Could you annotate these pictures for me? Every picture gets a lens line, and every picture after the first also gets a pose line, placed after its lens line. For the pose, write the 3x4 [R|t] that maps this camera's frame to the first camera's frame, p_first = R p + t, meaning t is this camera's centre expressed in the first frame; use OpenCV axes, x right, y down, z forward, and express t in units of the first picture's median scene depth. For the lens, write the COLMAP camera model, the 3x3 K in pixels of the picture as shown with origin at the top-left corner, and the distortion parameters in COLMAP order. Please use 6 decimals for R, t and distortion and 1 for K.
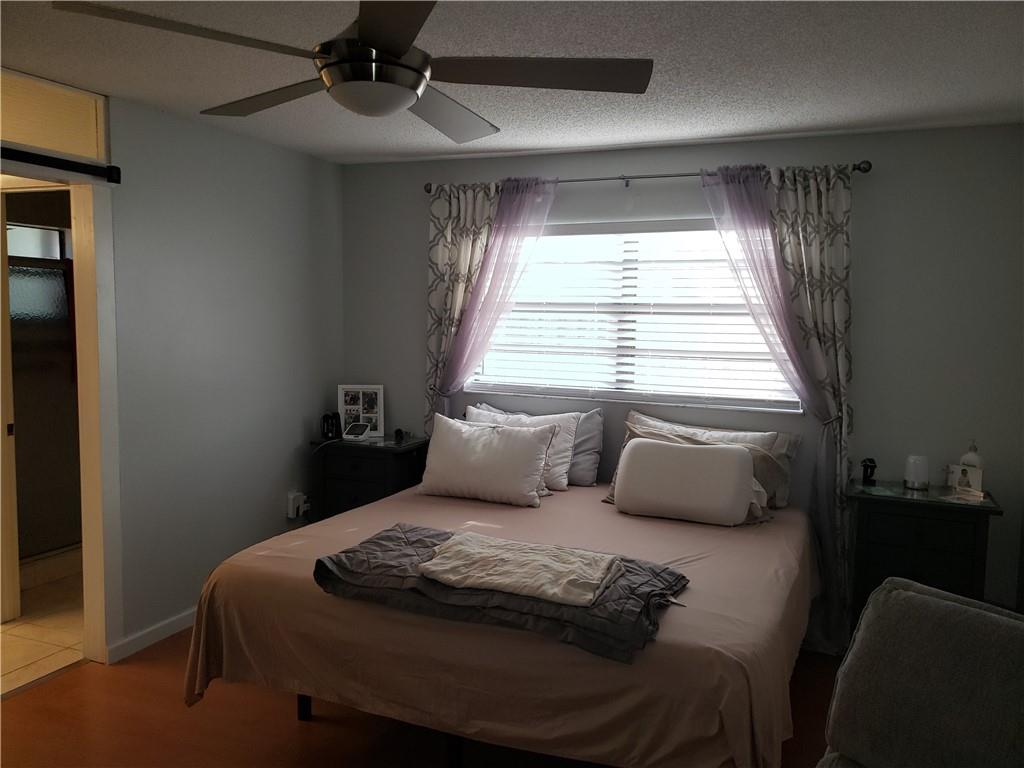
lens RADIAL K [[785.4, 0, 510.6], [0, 785.4, 391.0], [0, 0, 1]] dist [0.136577, -0.342382]
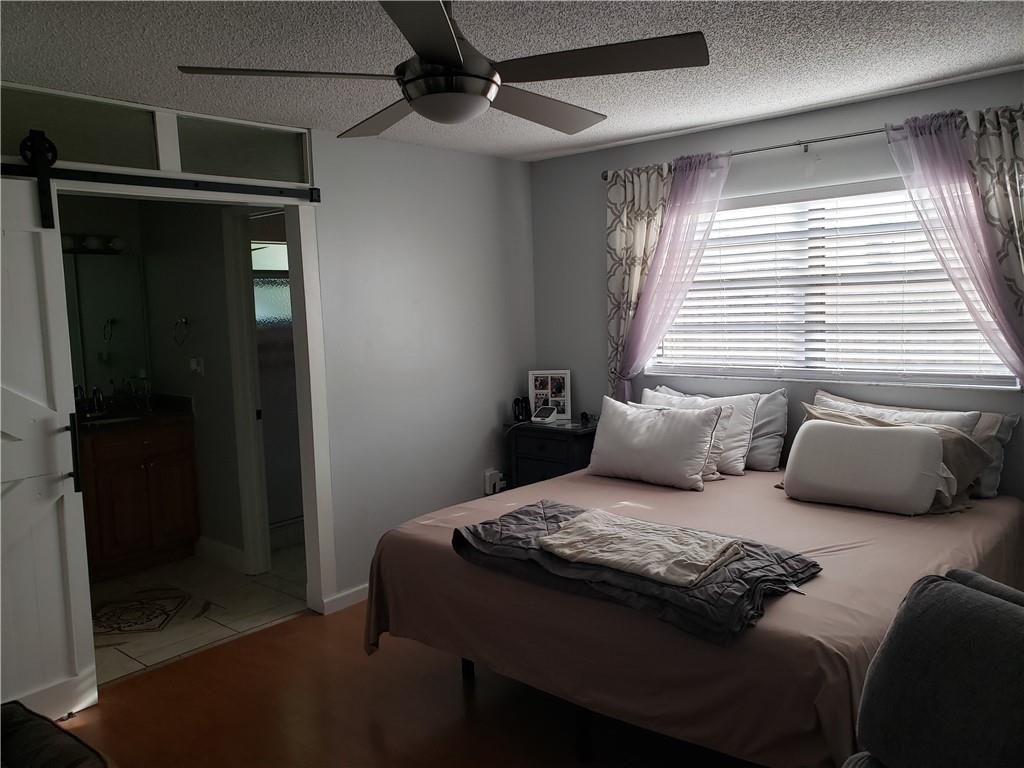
lens RADIAL K [[791.4, 0, 512.0], [0, 791.4, 384.0], [0, 0, 1]] dist [0.001918, -0.006976]
pose [[0.938299, -0.018475, -0.345332, 0.147760], [0.021355, 0.999762, 0.004537, 0.005578], [0.345165, -0.011632, 0.938470, -0.001345]]
